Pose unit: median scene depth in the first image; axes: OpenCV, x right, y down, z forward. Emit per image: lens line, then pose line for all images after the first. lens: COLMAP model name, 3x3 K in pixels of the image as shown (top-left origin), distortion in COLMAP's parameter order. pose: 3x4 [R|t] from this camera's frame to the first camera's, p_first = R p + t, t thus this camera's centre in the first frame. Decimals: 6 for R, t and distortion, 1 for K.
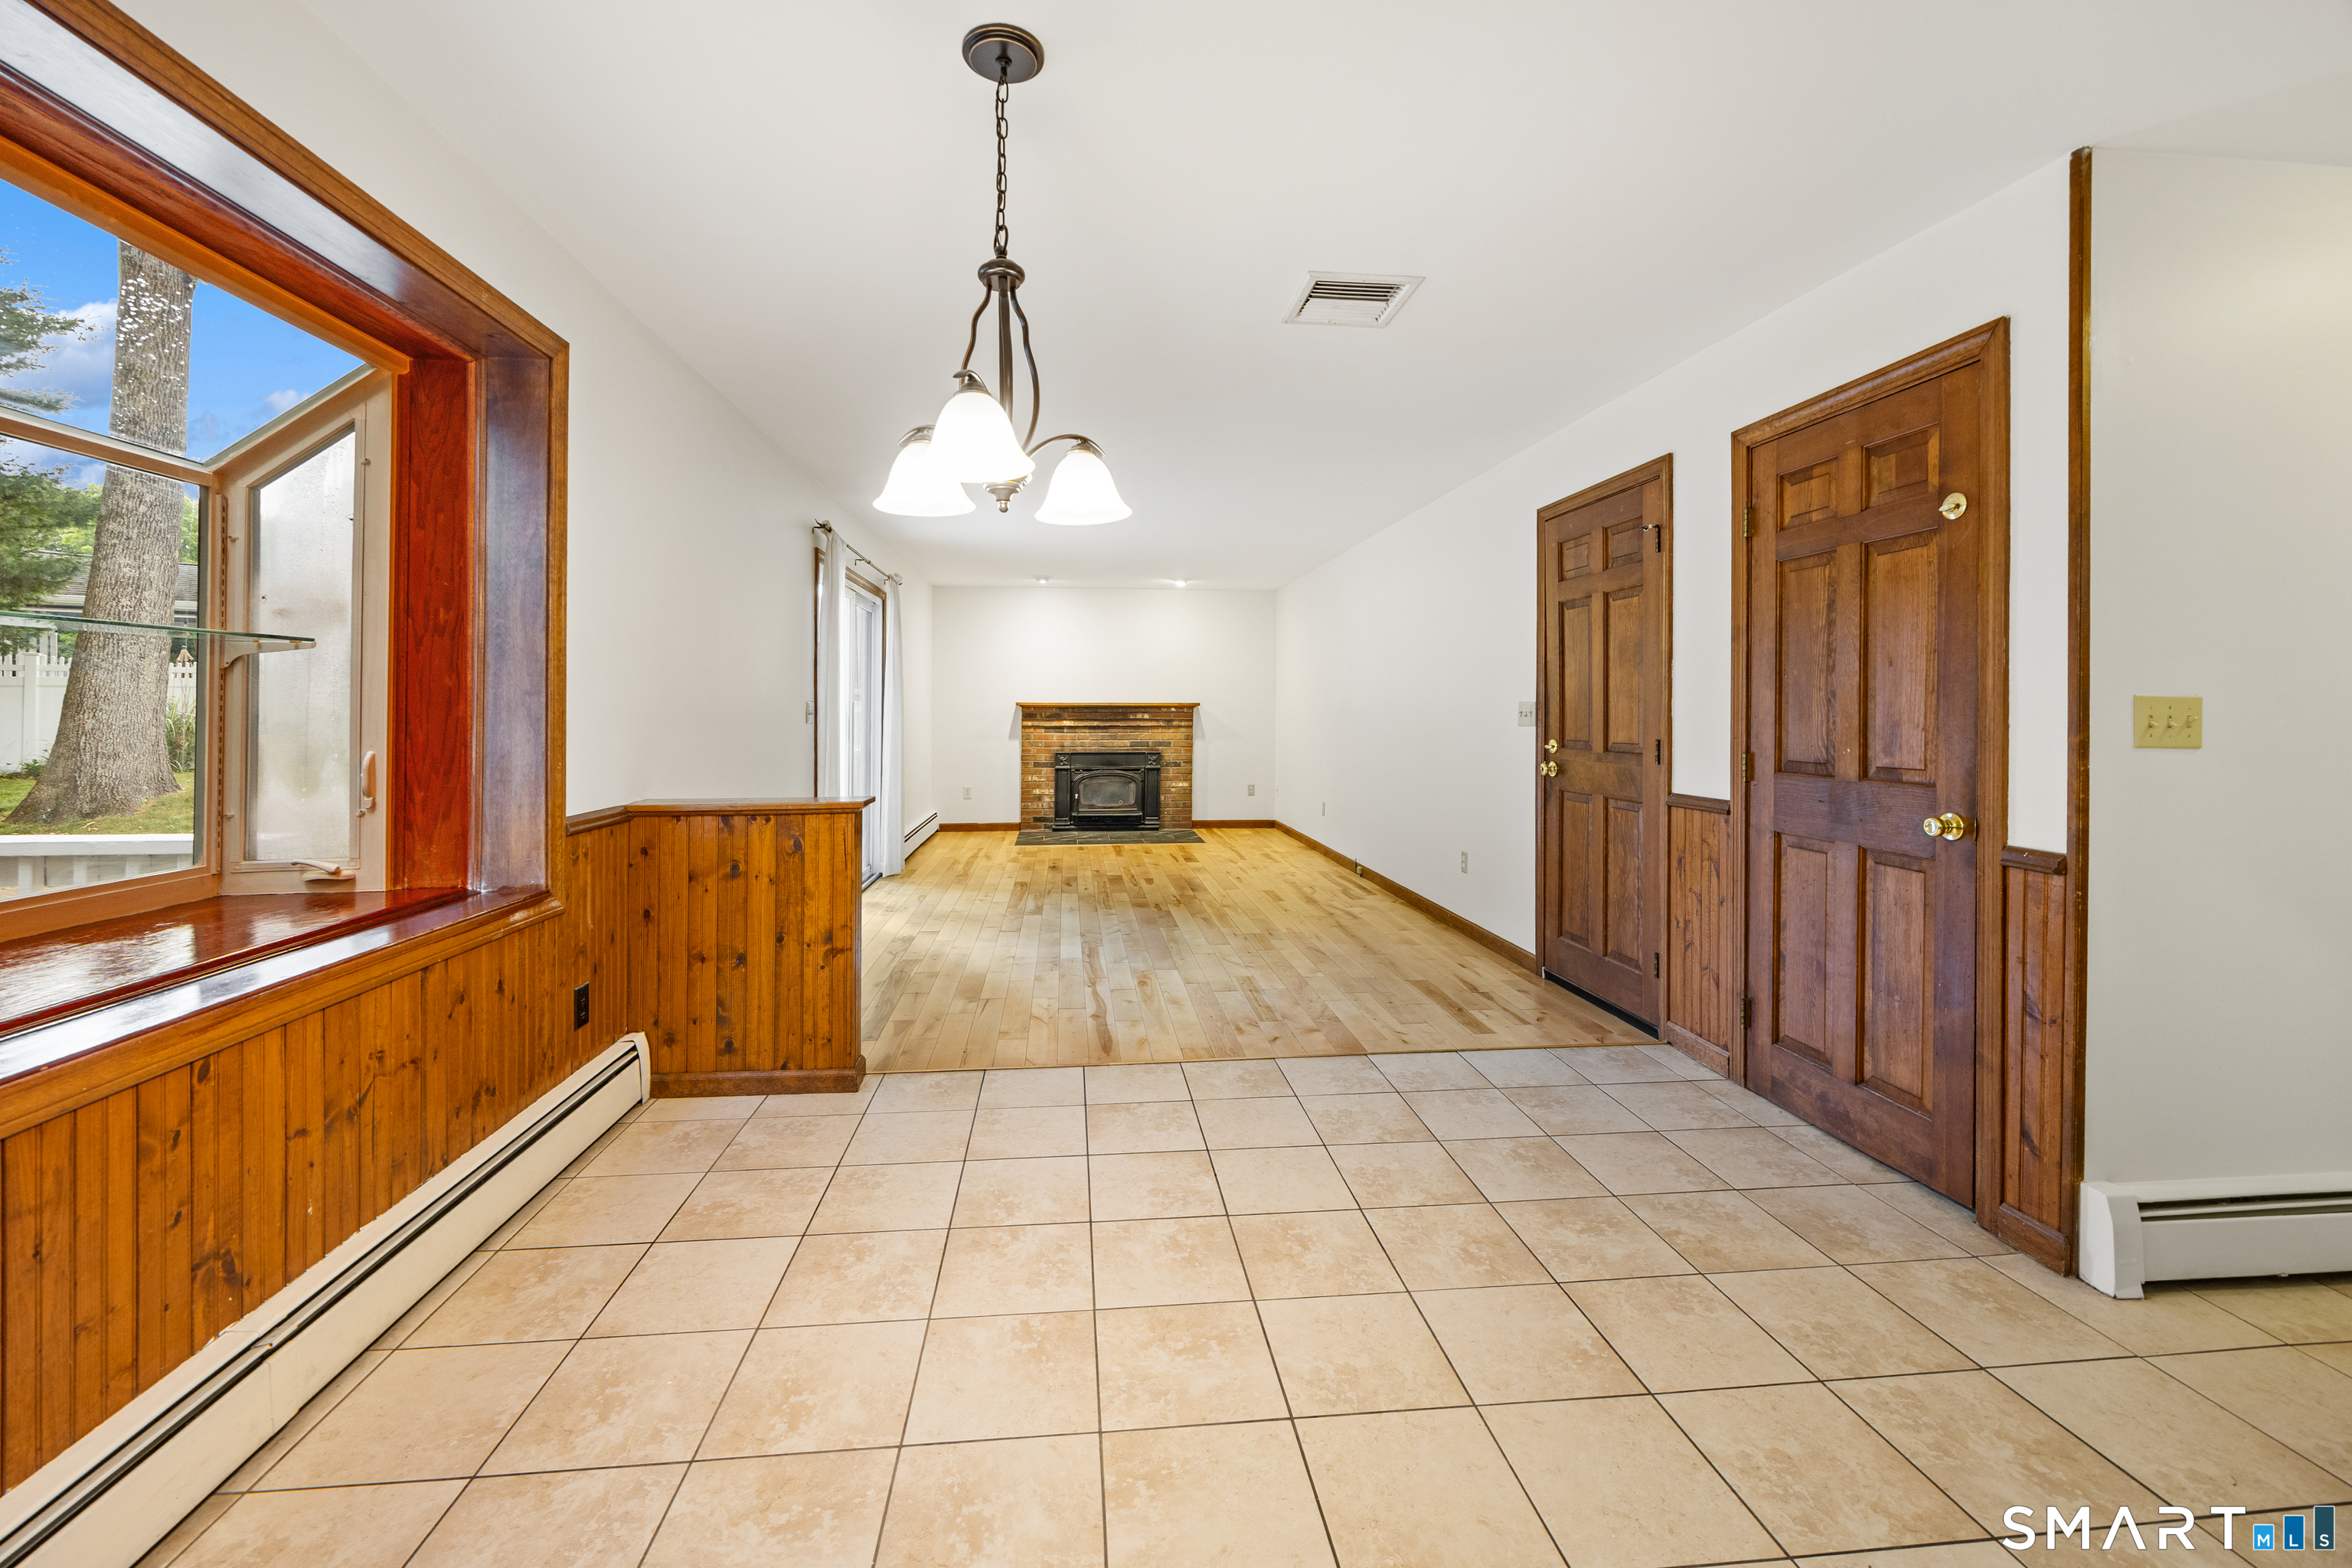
lens RADIAL K [[941.7, 0, 1173.5], [0, 941.7, 704.5], [0, 0, 1]] dist [-0.003120, 0.001144]
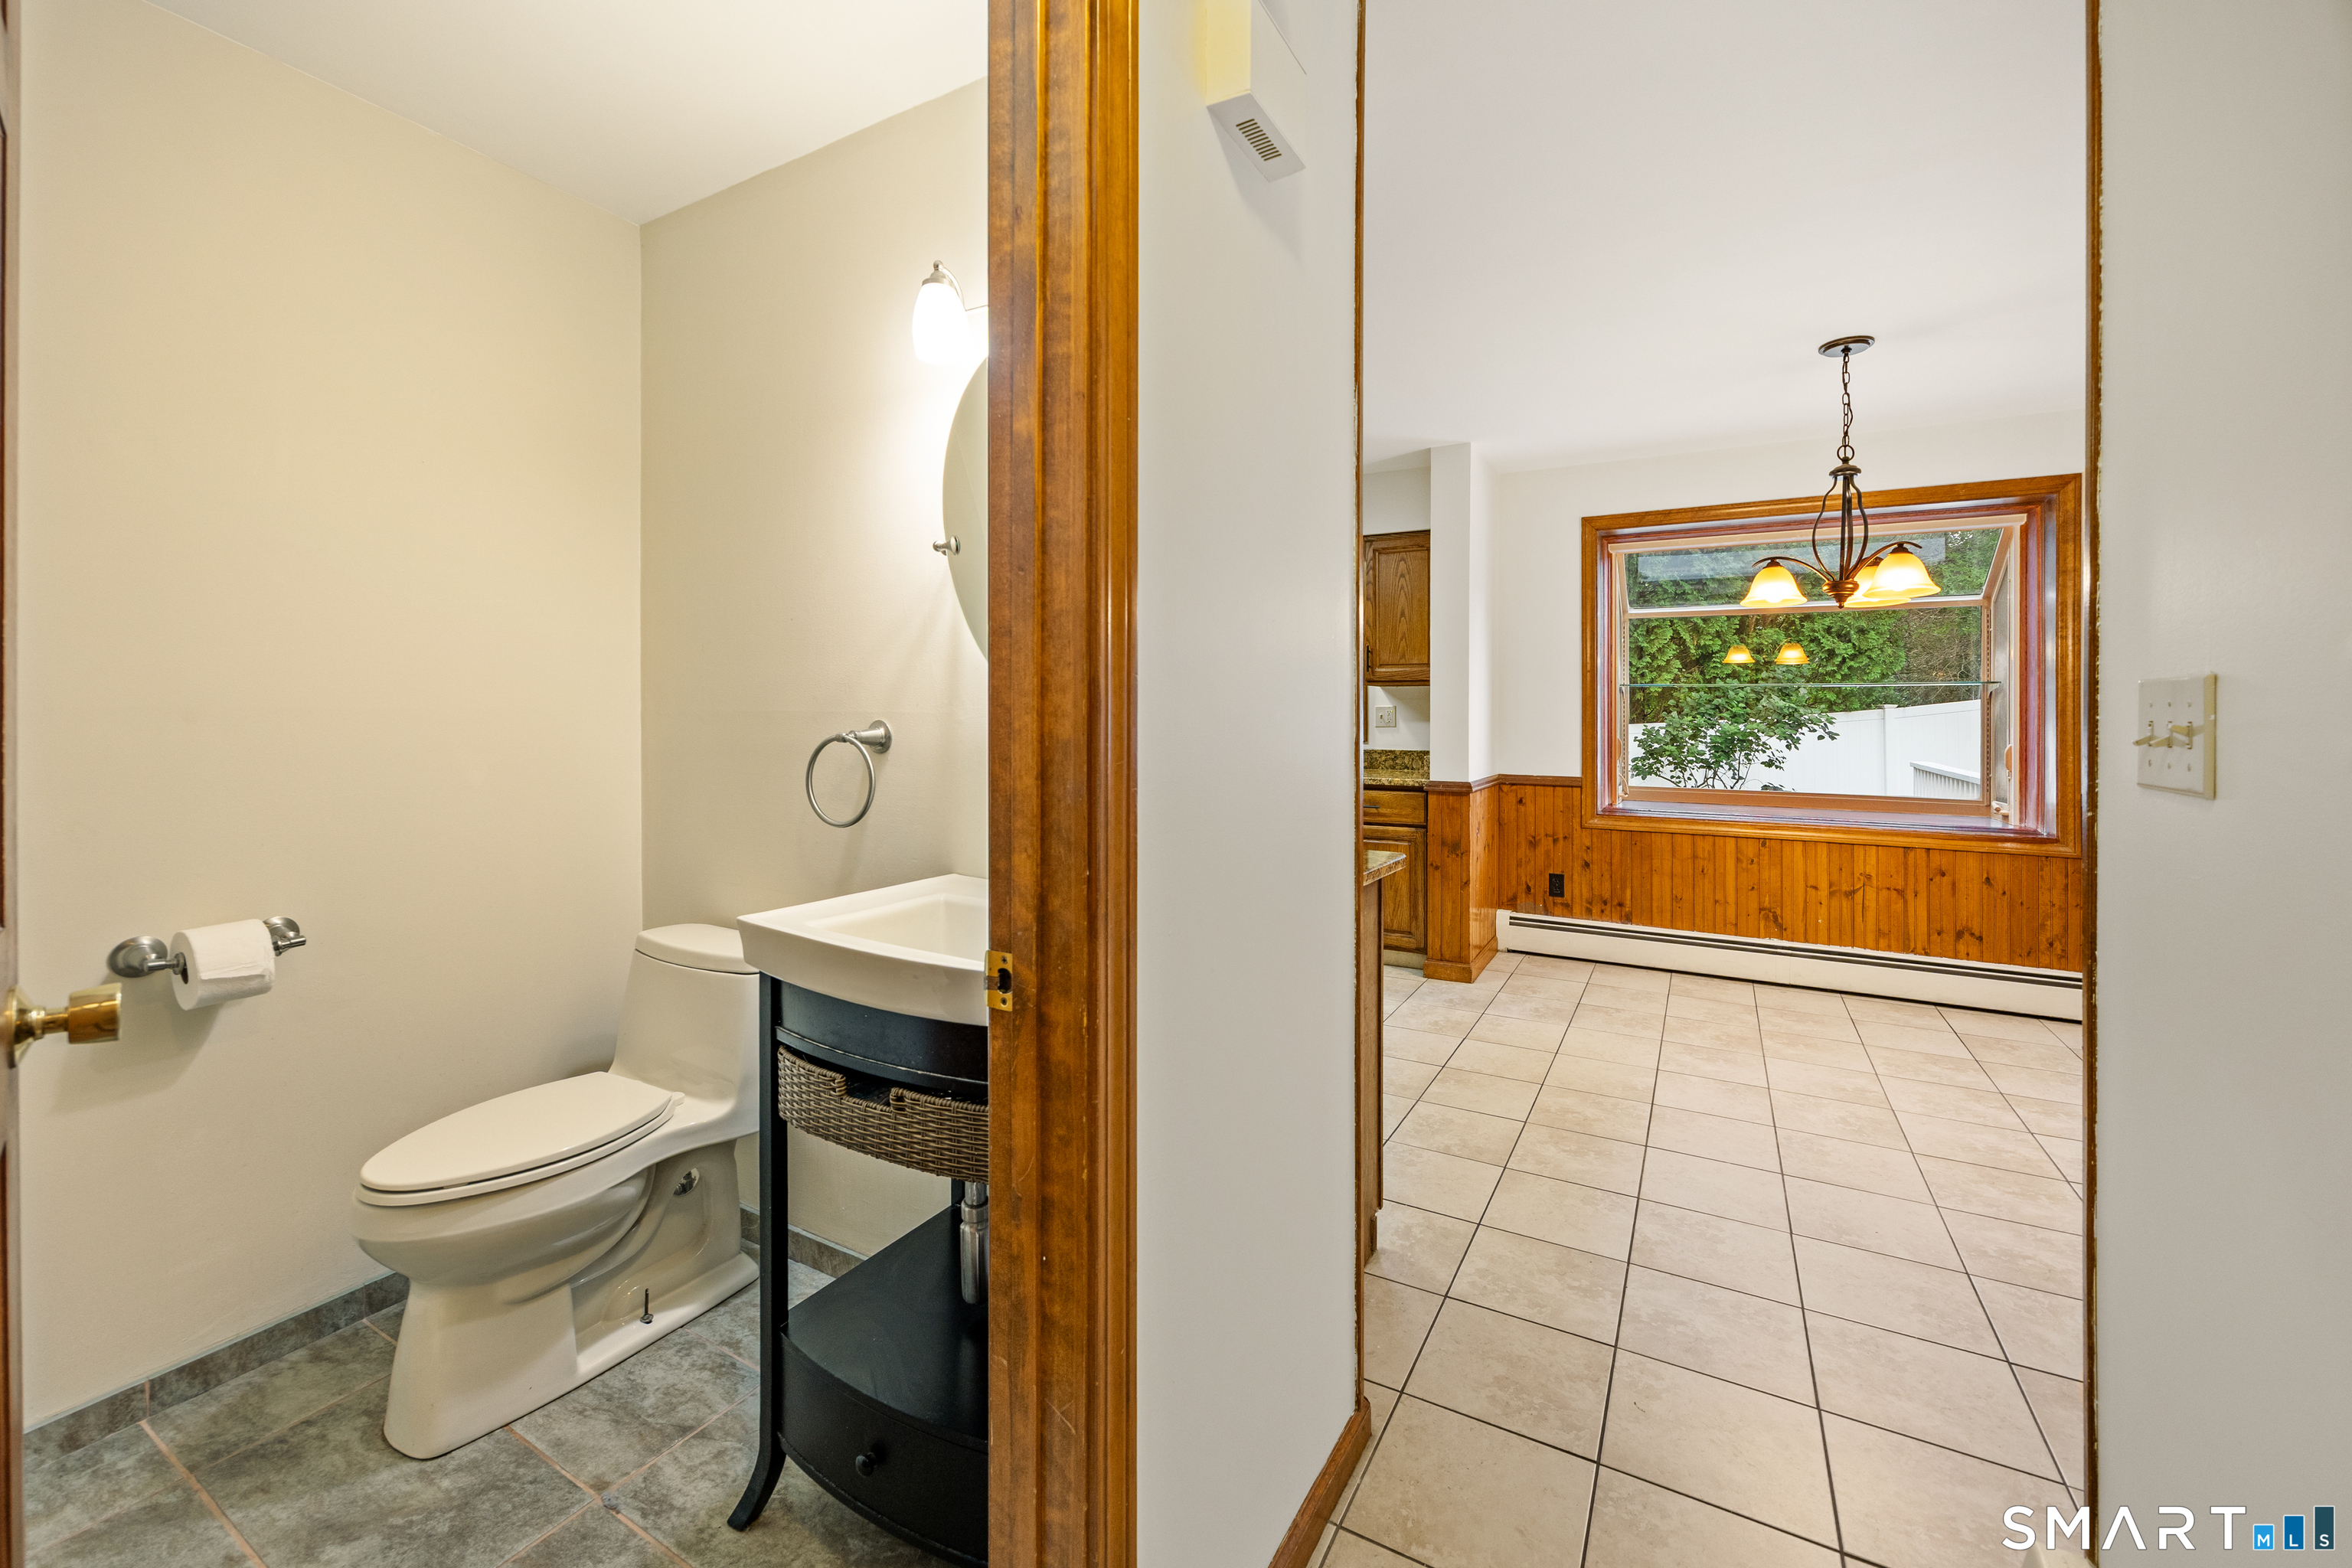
lens RADIAL K [[941.7, 0, 1181.7], [0, 941.7, 691.3], [0, 0, 1]] dist [-0.003120, 0.001144]
pose [[-0.583781, -0.027333, -0.811451, 1.515363], [-0.005010, 0.999535, -0.030064, 0.008448], [0.811896, -0.013485, -0.583646, 0.781824]]
